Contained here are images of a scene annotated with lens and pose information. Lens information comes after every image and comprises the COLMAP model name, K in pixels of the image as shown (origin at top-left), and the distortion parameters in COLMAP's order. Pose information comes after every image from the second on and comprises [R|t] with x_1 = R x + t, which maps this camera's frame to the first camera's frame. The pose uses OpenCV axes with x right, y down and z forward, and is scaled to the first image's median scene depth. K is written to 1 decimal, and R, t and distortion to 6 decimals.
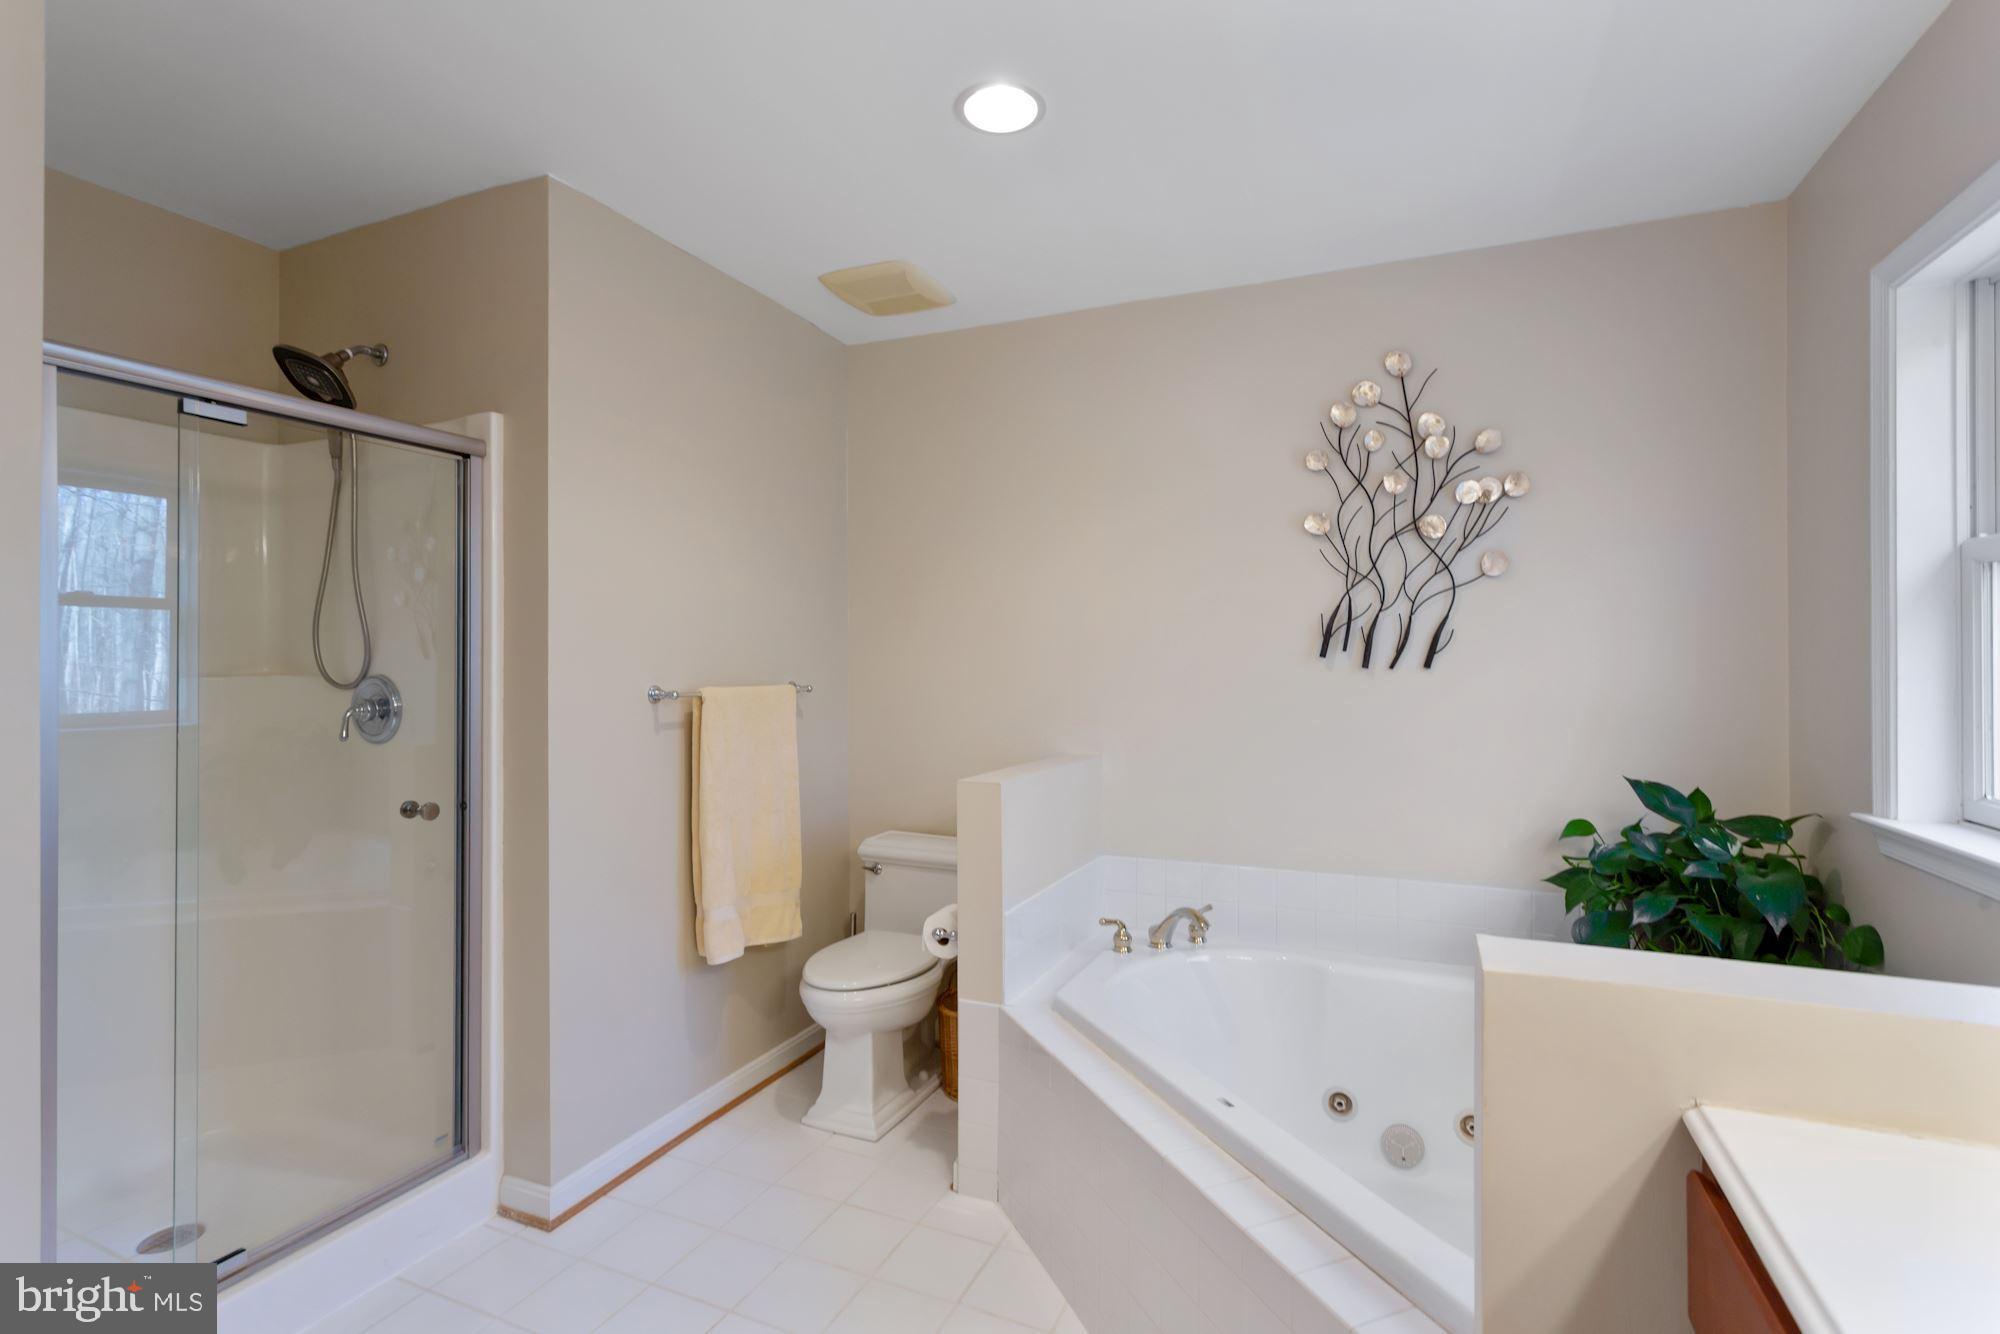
lens RADIAL K [[933.7, 0, 1000.9], [0, 933.7, 656.1], [0, 0, 1]] dist [-0.003886, 0.000646]
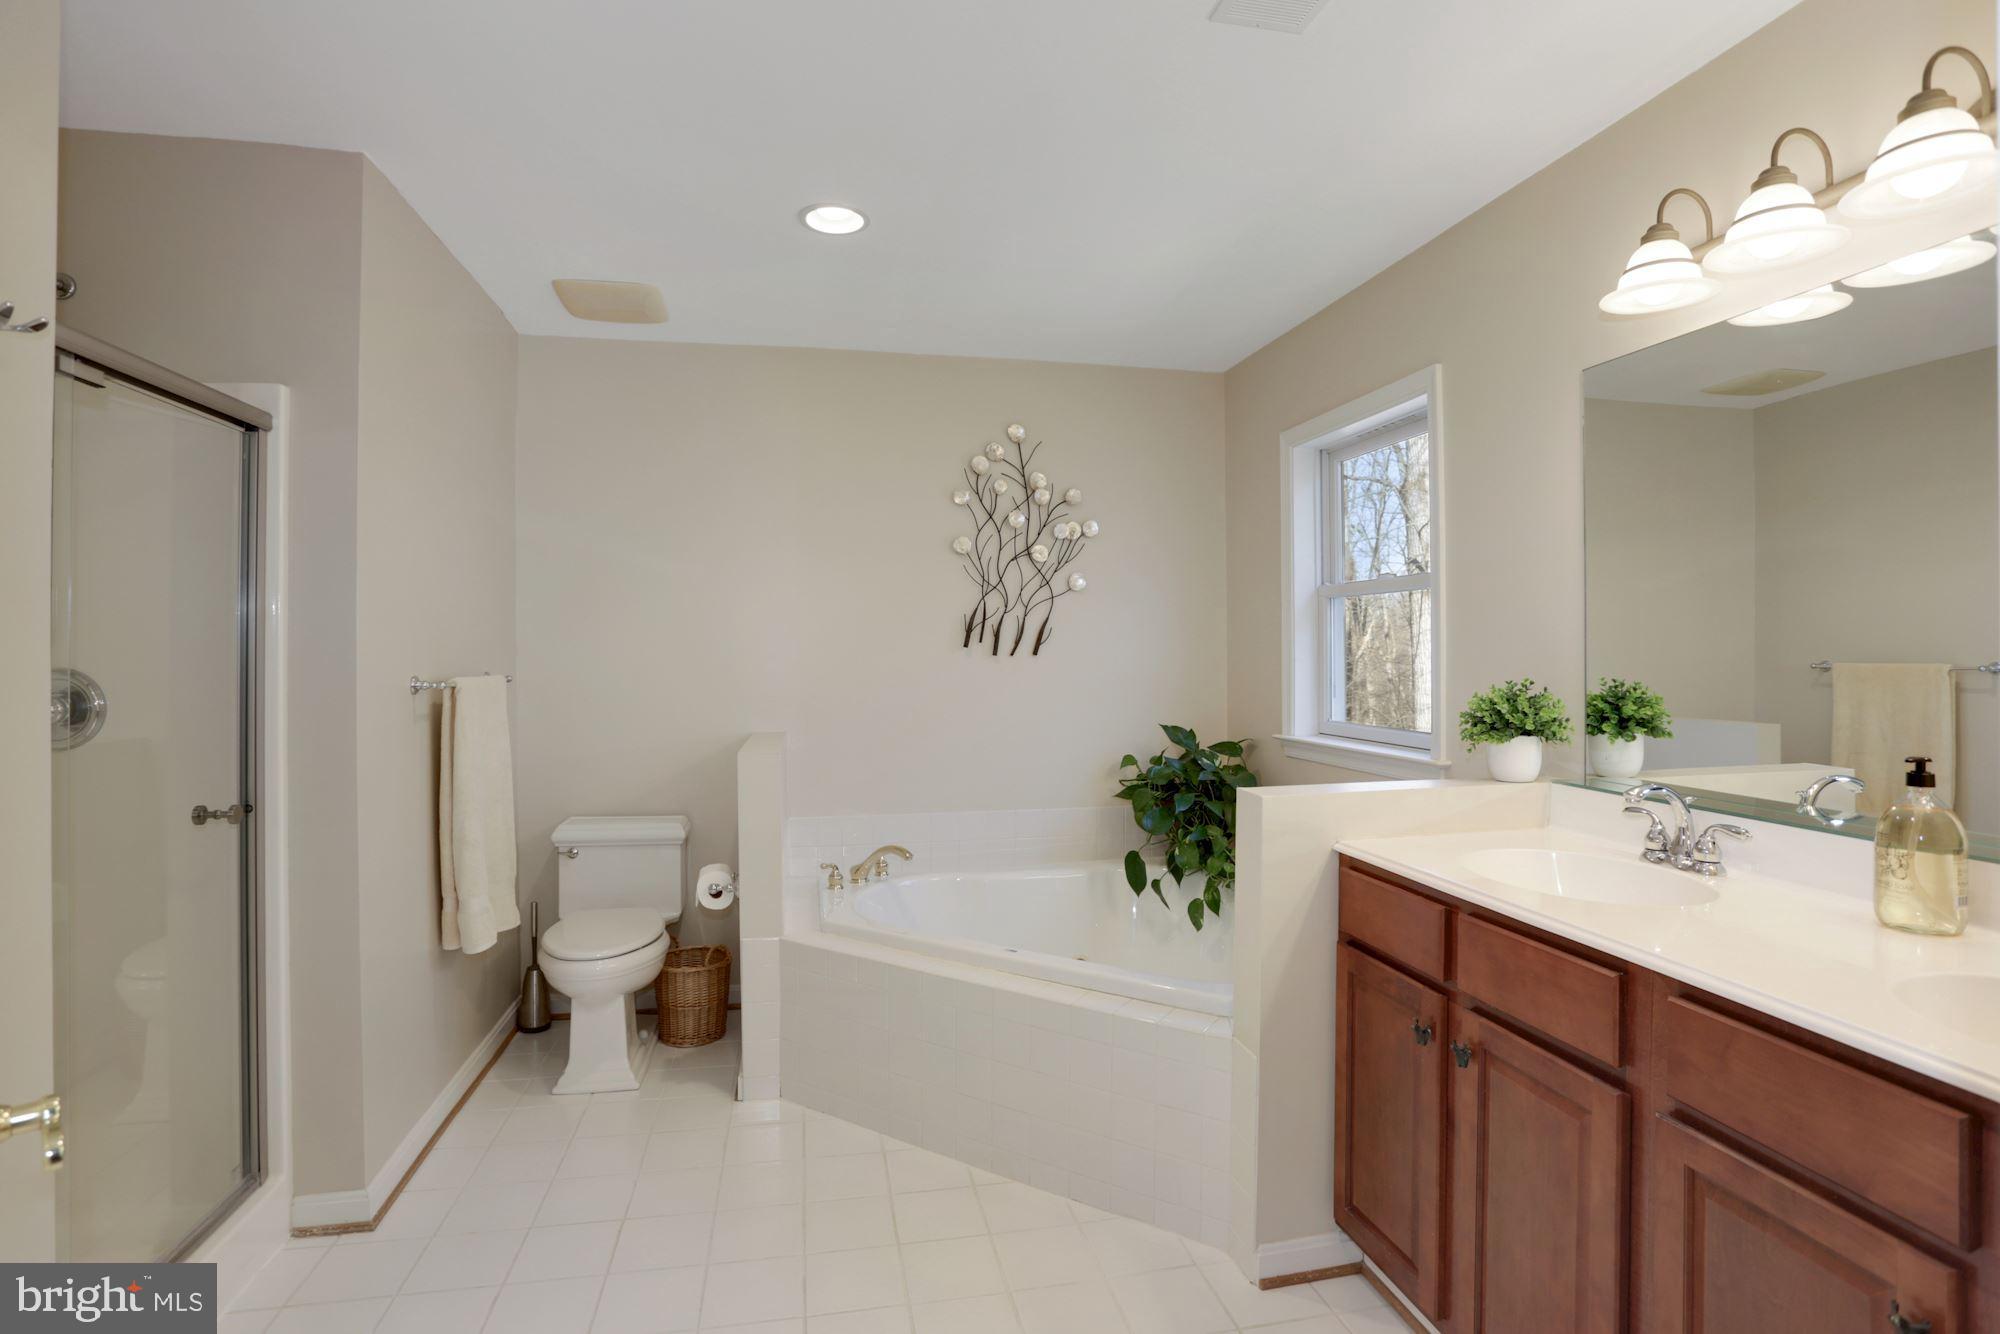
lens RADIAL K [[970.9, 0, 1009.0], [0, 970.9, 649.1], [0, 0, 1]] dist [-0.068456, 0.026047]
pose [[0.814298, -0.000921, 0.580446, -0.416634], [-0.001695, 0.999991, 0.003965, -0.001440], [-0.580445, -0.004213, 0.814289, -0.155643]]
